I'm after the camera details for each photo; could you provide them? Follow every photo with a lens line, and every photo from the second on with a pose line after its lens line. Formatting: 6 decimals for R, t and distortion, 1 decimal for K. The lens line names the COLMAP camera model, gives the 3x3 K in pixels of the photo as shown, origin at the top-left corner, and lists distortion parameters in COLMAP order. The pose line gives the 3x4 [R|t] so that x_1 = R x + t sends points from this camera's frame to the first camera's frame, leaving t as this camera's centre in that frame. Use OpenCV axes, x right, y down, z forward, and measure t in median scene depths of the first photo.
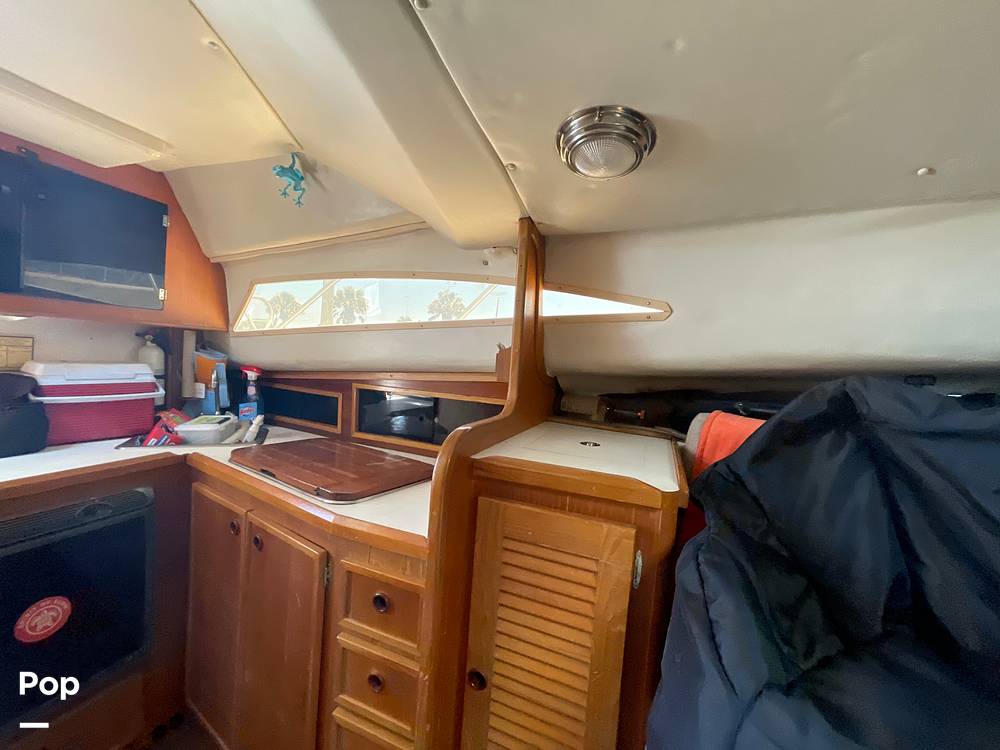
lens RADIAL K [[405.9, 0, 501.7], [0, 405.9, 378.3], [0, 0, 1]] dist [0.000954, 0.000257]
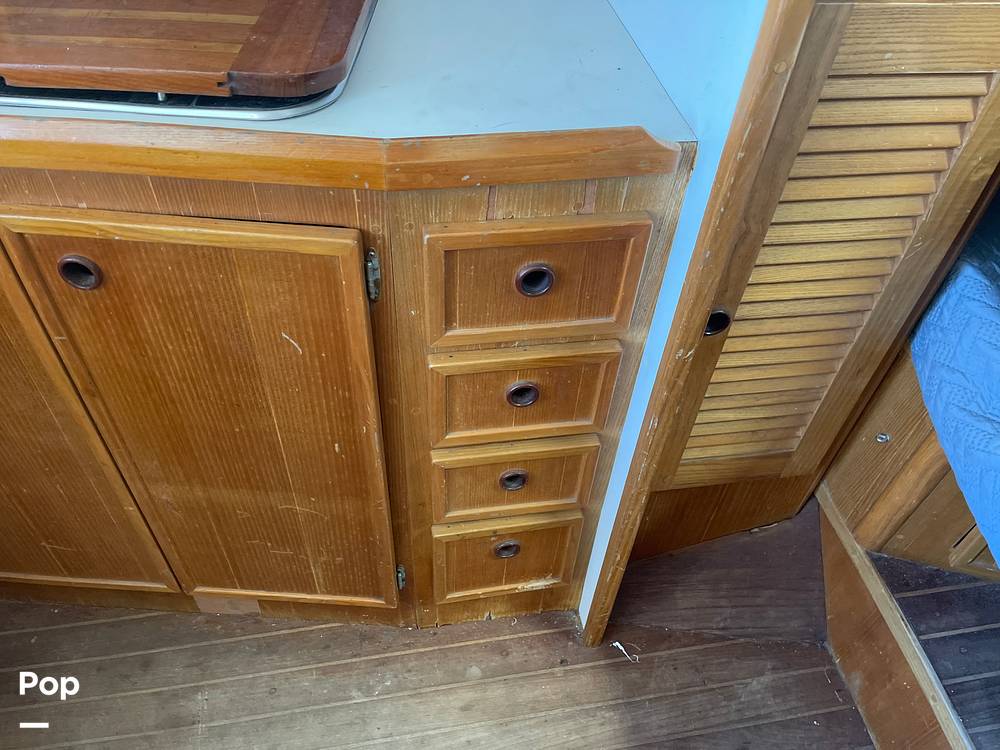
lens RADIAL K [[757.0, 0, 500.2], [0, 757.0, 376.3], [0, 0, 1]] dist [0.057917, -0.093052]
pose [[0.856143, -0.396880, 0.330918, -0.427032], [0.040368, 0.689807, 0.722867, -0.015406], [-0.515160, -0.605519, 0.606595, 0.253472]]
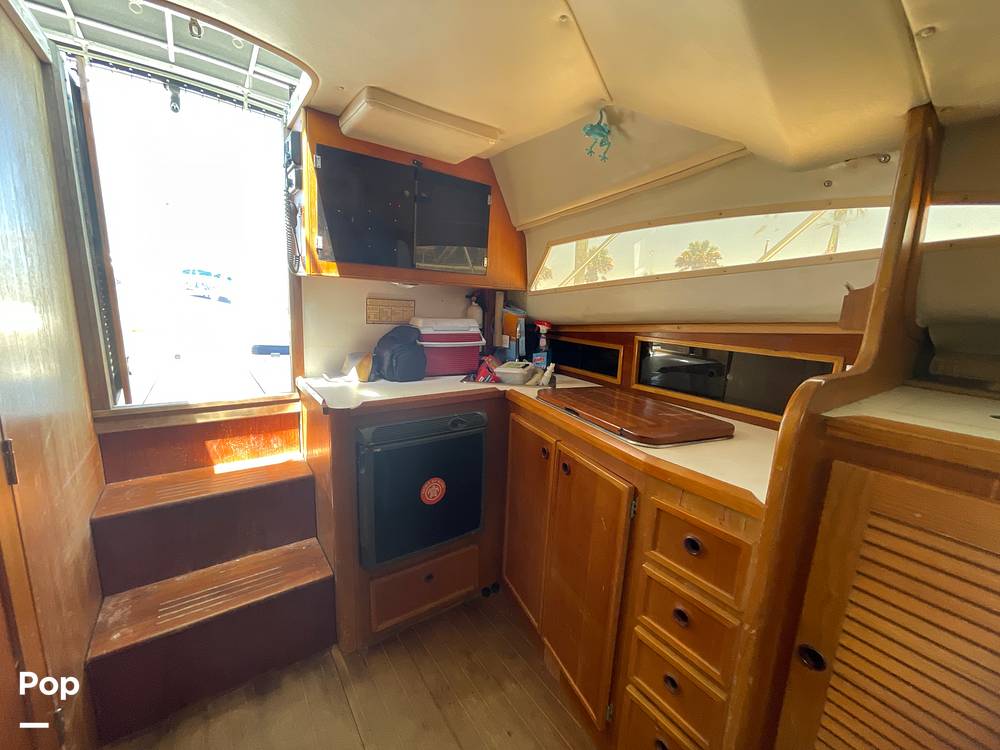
lens RADIAL K [[405.9, 0, 501.7], [0, 405.9, 378.3], [0, 0, 1]] dist [0.000954, 0.000257]
pose [[0.840741, 0.065731, -0.537432, -0.114737], [-0.014827, 0.995026, 0.098503, 0.027154], [0.541234, -0.074848, 0.837534, -0.048804]]
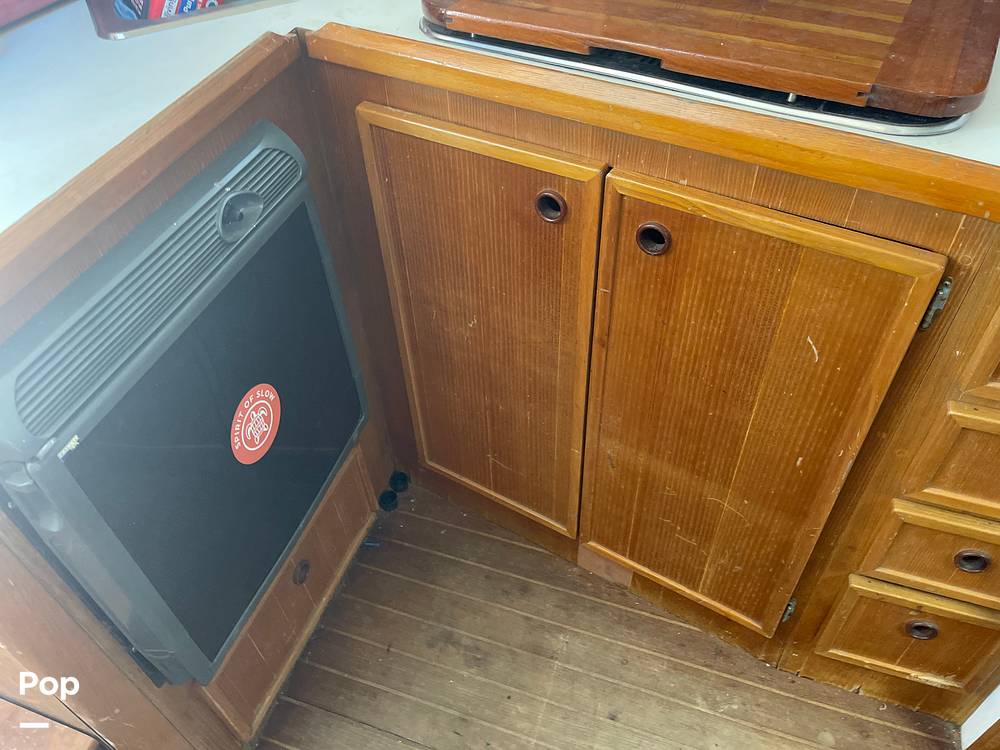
lens RADIAL K [[757.0, 0, 500.2], [0, 757.0, 376.3], [0, 0, 1]] dist [0.057917, -0.093052]
pose [[0.993584, -0.101146, -0.050600, -0.579086], [0.108907, 0.735029, 0.669232, -0.028946], [-0.030497, -0.670449, 0.741329, 0.255229]]
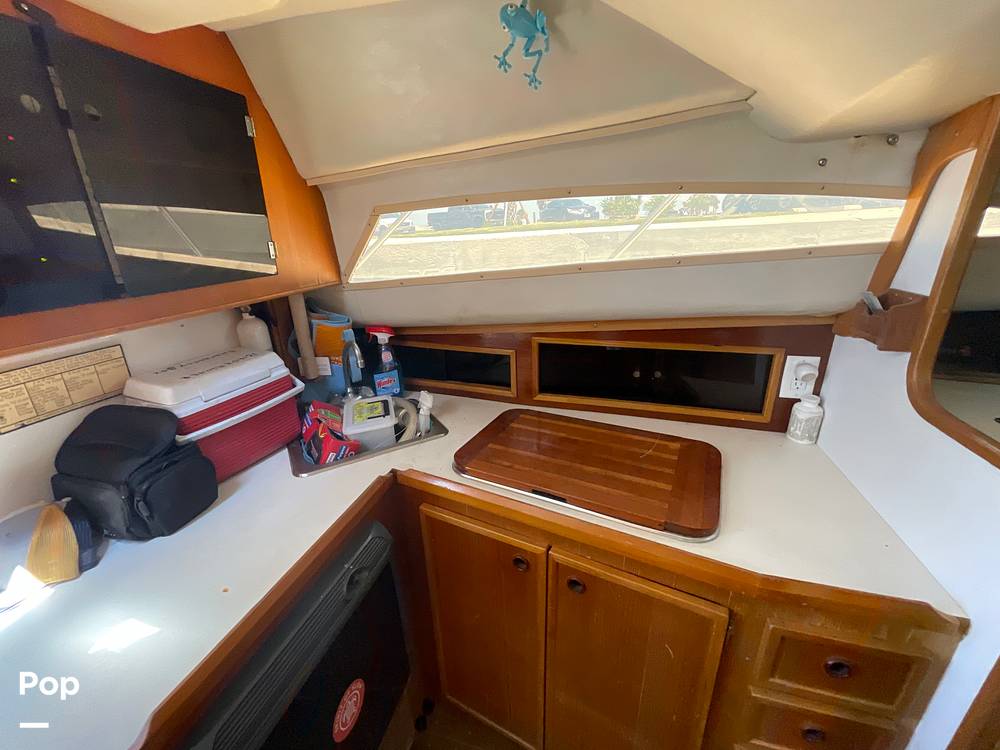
lens RADIAL K [[405.9, 0, 501.7], [0, 405.9, 378.3], [0, 0, 1]] dist [0.000954, 0.000257]
pose [[0.990441, -0.126519, 0.054951, -0.583242], [0.104200, 0.947295, 0.302943, -0.189701], [-0.090383, -0.294322, 0.951423, 0.291818]]
